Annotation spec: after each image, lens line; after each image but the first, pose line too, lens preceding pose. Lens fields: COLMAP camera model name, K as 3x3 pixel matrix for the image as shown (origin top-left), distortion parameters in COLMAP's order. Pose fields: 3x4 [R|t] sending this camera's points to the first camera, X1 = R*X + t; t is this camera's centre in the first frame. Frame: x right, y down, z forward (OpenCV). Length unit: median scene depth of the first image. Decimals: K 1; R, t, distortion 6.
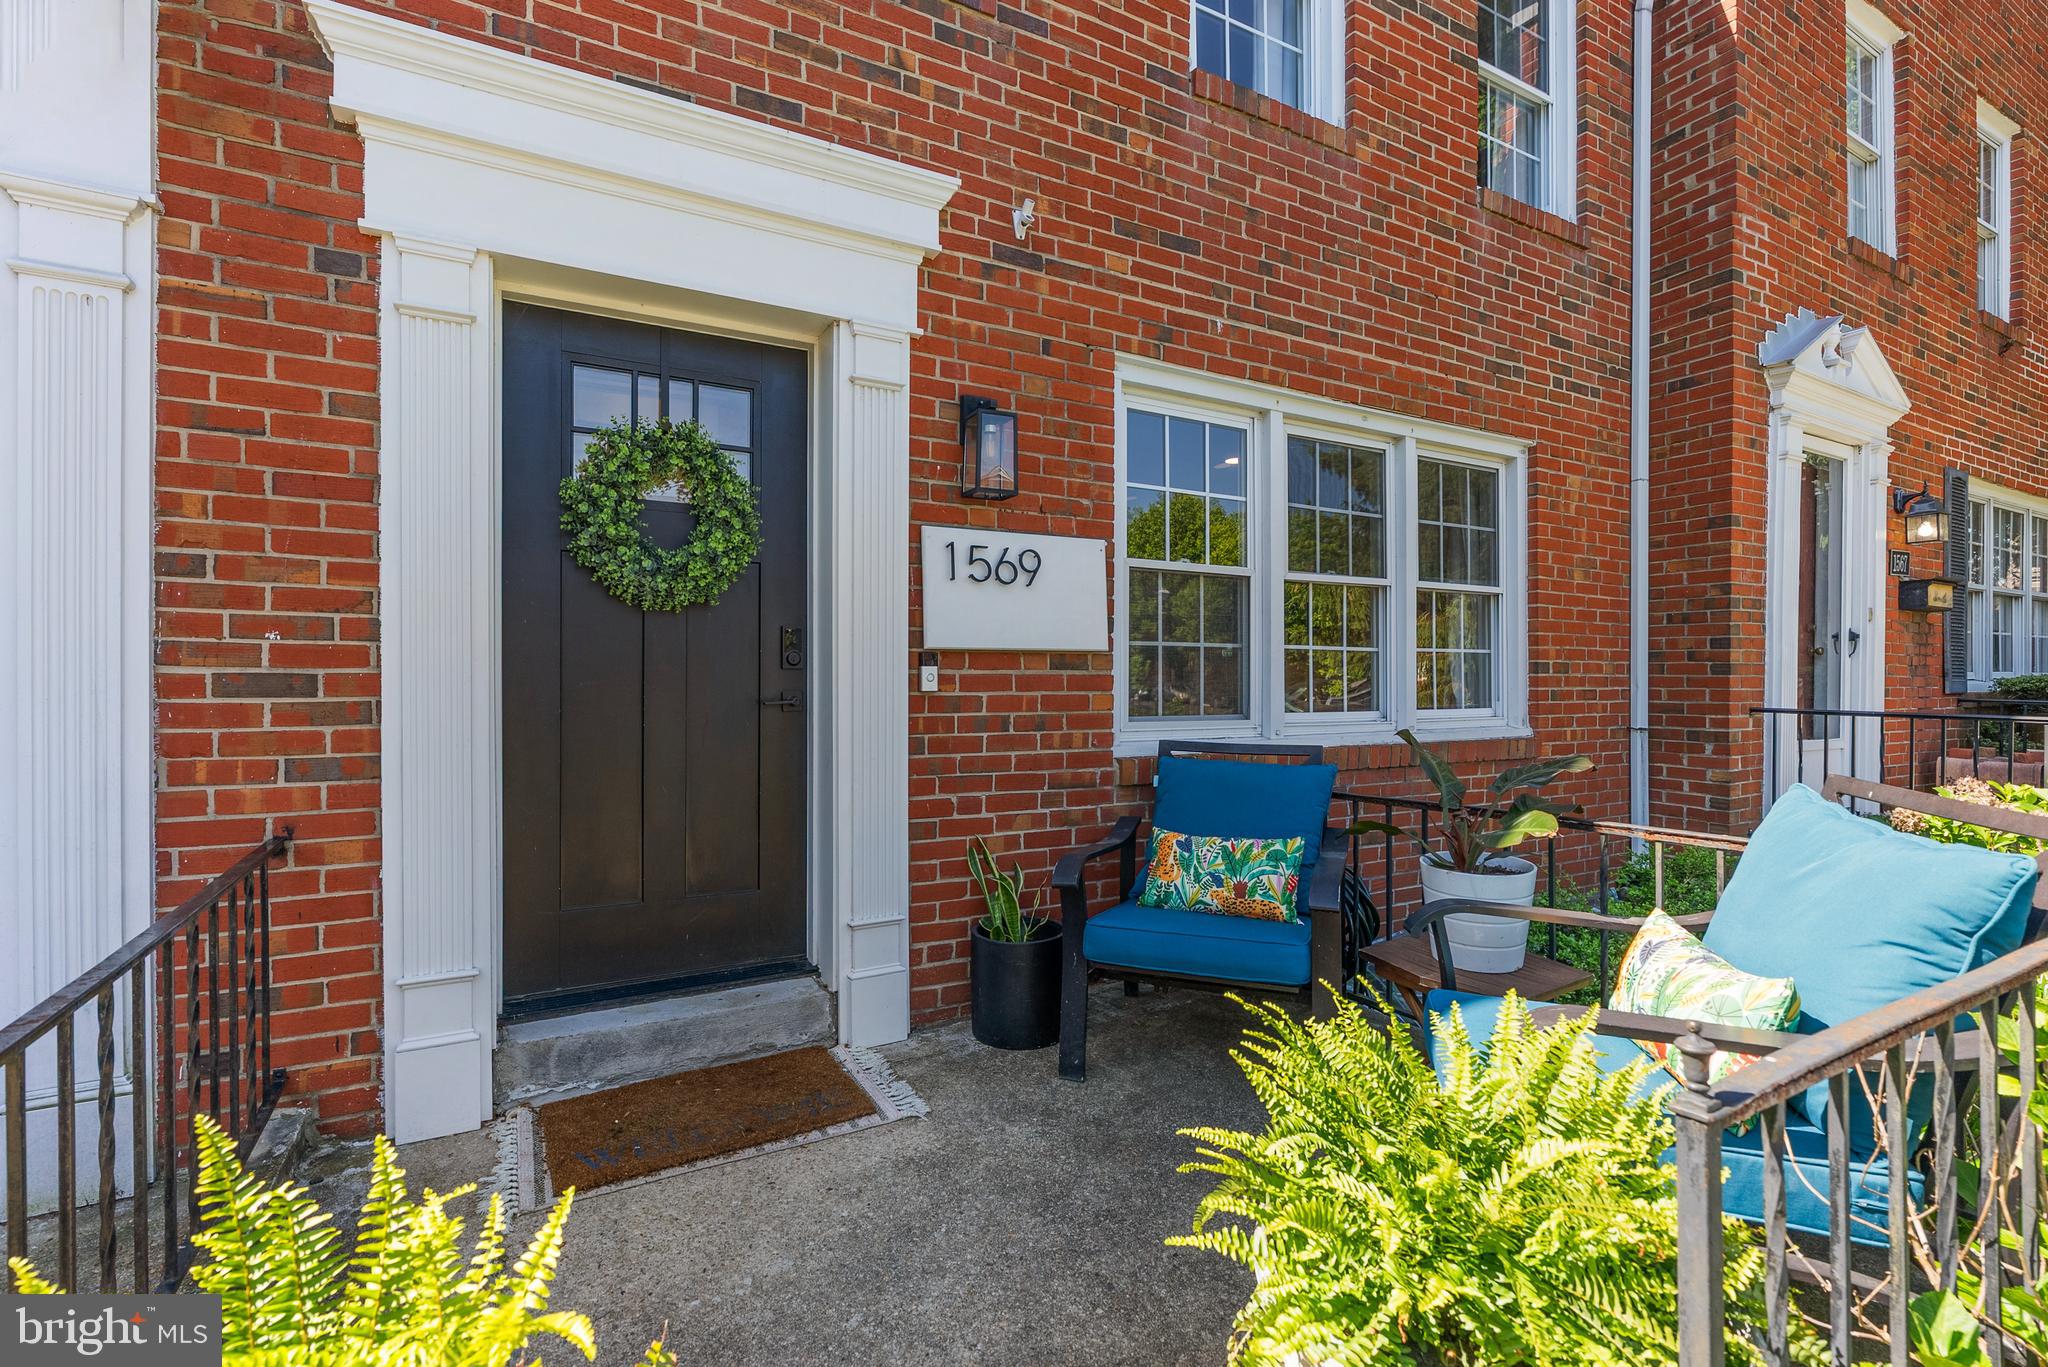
lens RADIAL K [[932.5, 0, 1017.7], [0, 932.5, 682.8], [0, 0, 1]] dist [-0.008575, 0.004050]
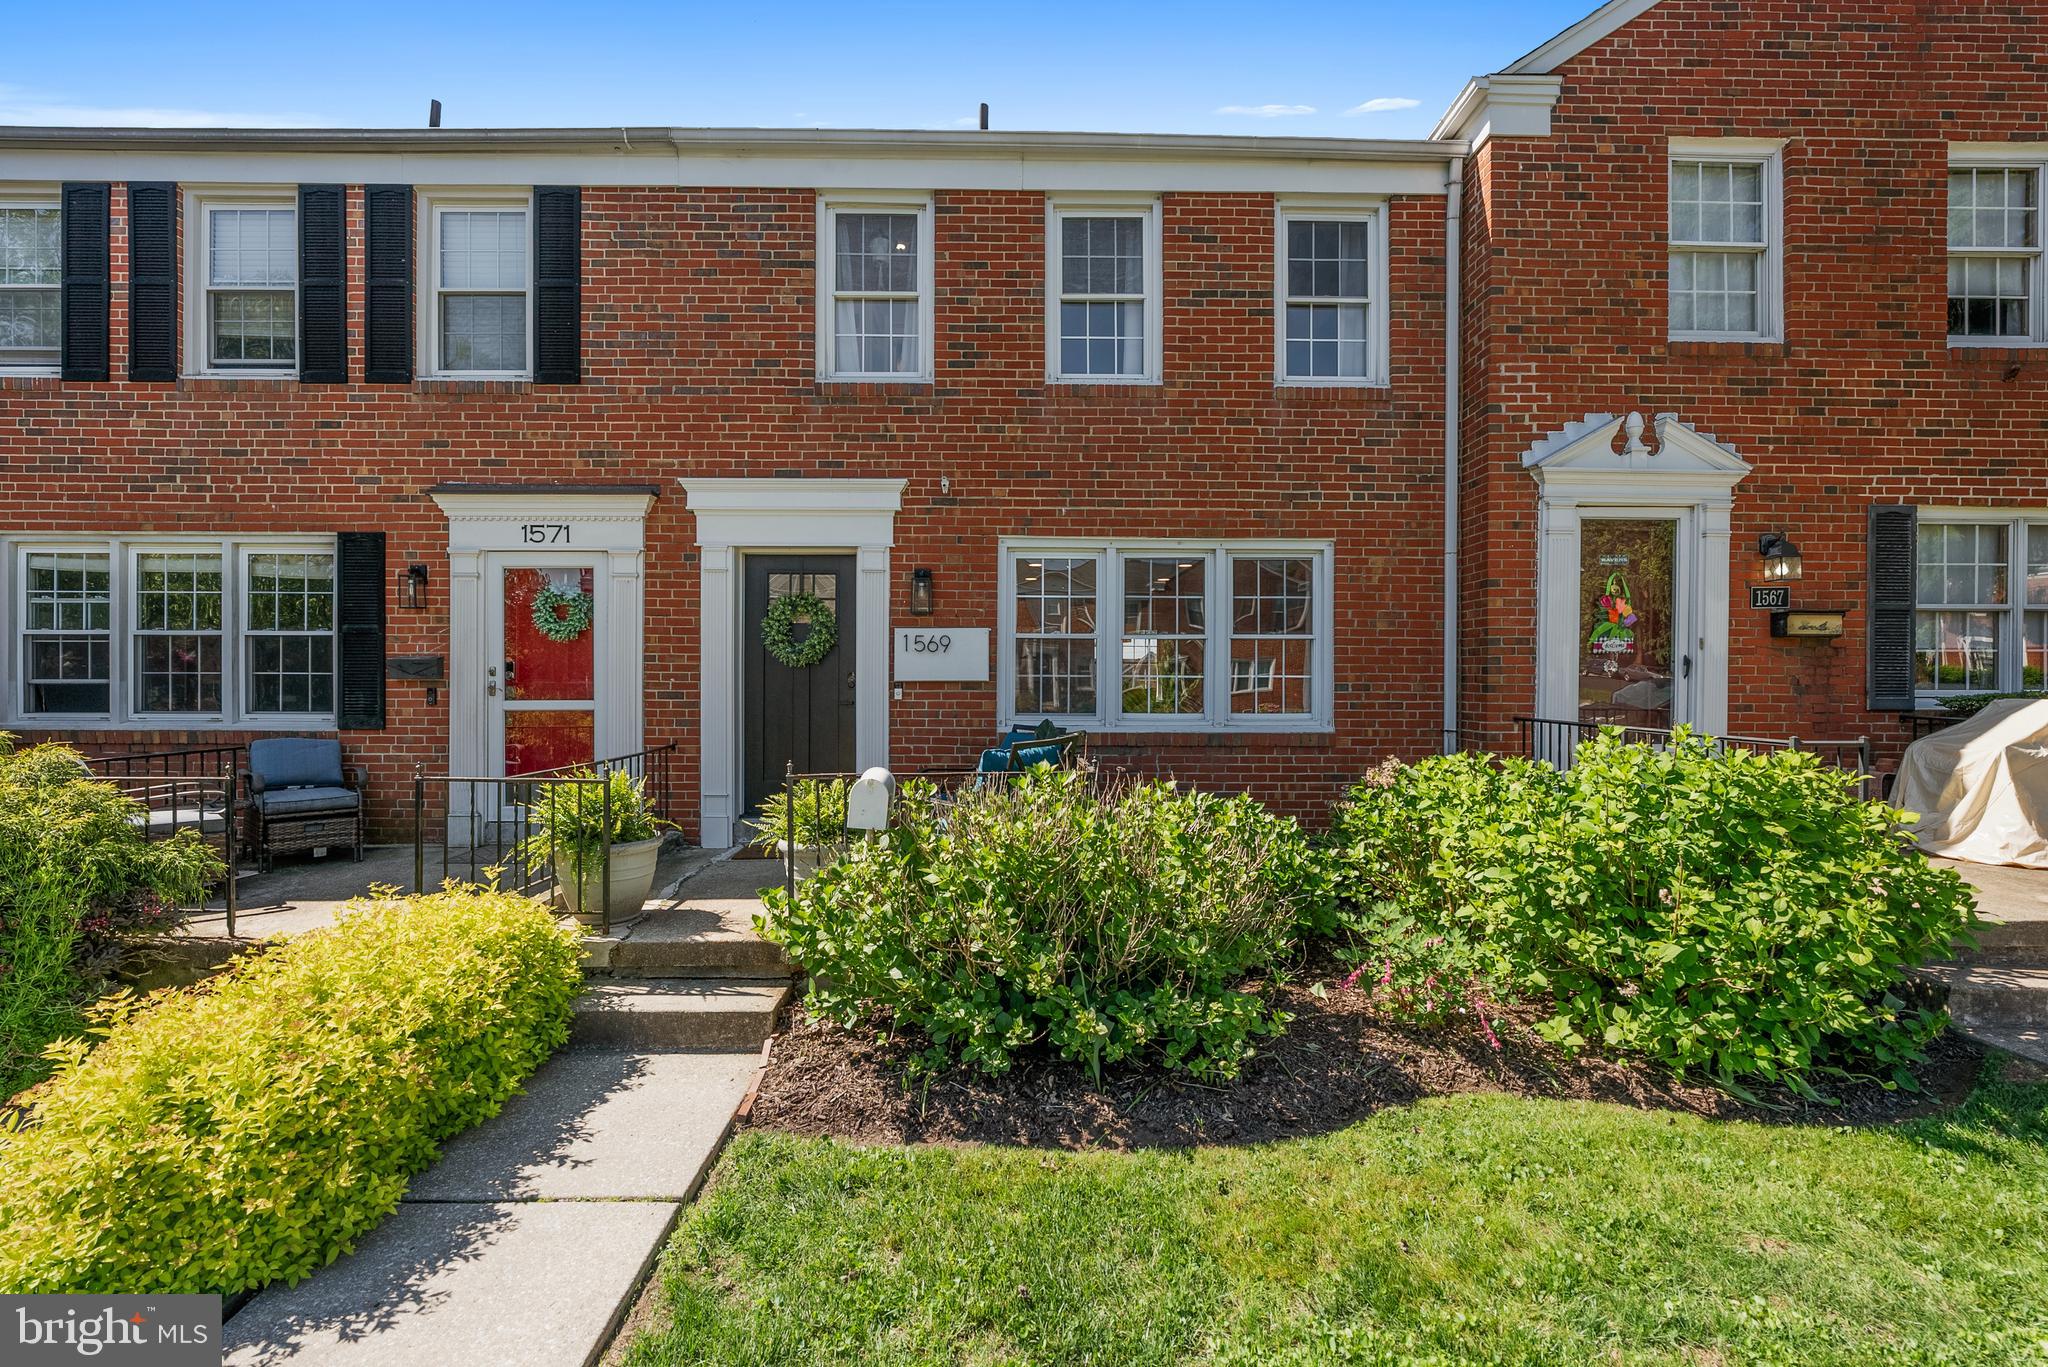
lens RADIAL K [[932.5, 0, 1019.2], [0, 932.5, 685.7], [0, 0, 1]] dist [-0.008575, 0.004050]
pose [[0.881762, 0.003986, -0.471678, 1.164289], [-0.004539, 0.999990, -0.000035, -0.023997], [0.471673, 0.002171, 0.881771, -0.829383]]
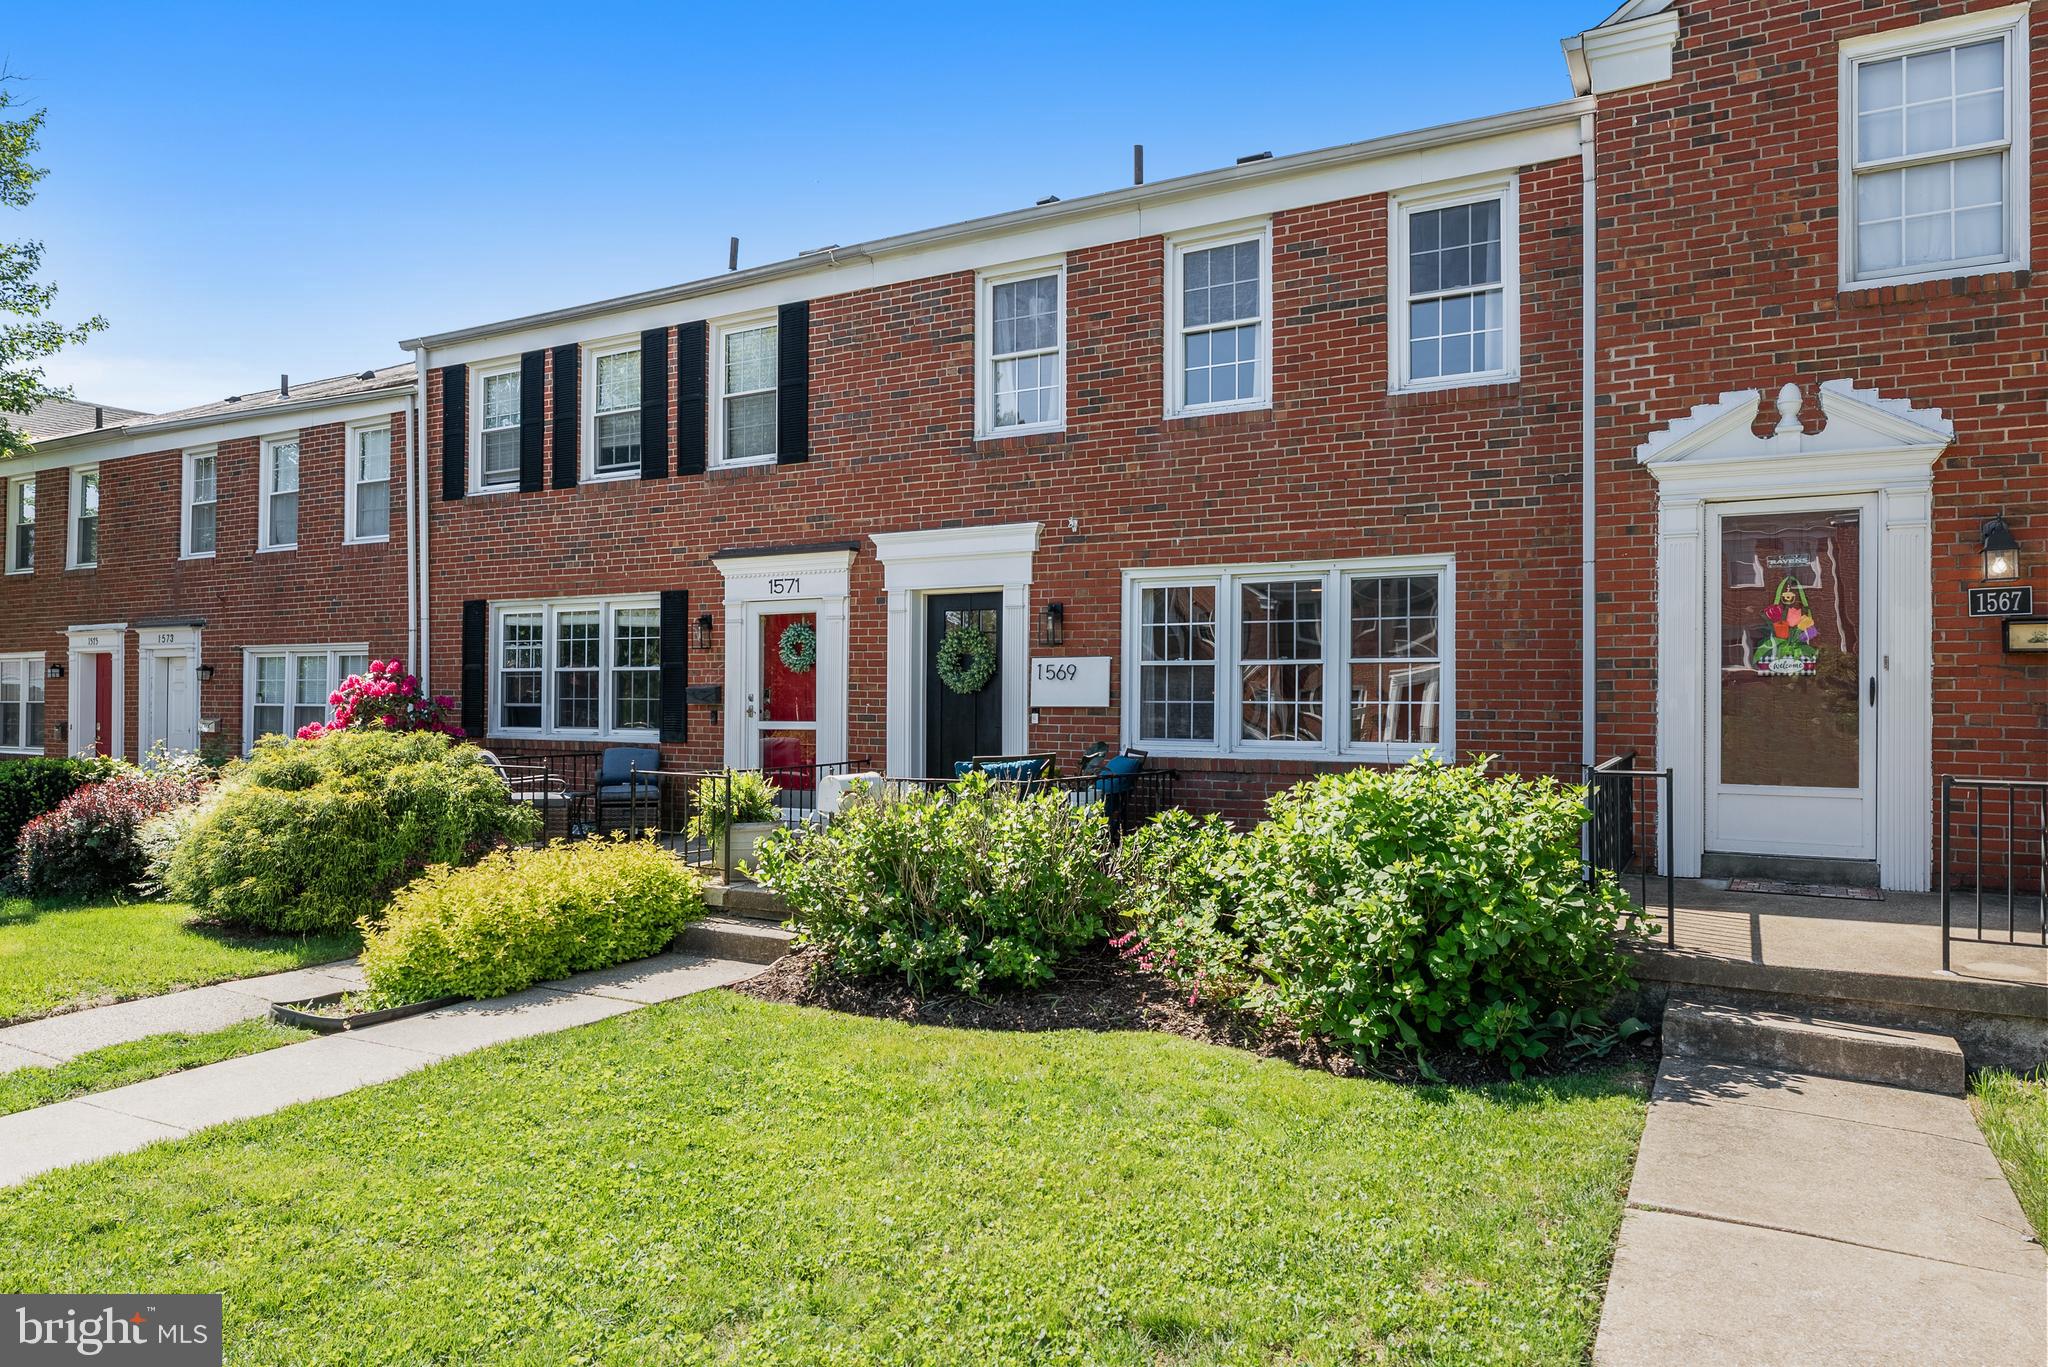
lens RADIAL K [[1304.6, 0, 1011.7], [0, 1304.6, 683.6], [0, 0, 1]] dist [0.003688, -0.000351]
pose [[0.520954, -0.009796, -0.853528, 2.665801], [-0.008191, 0.999831, -0.016475, -0.036504], [0.853545, 0.015574, 0.520786, -0.826209]]
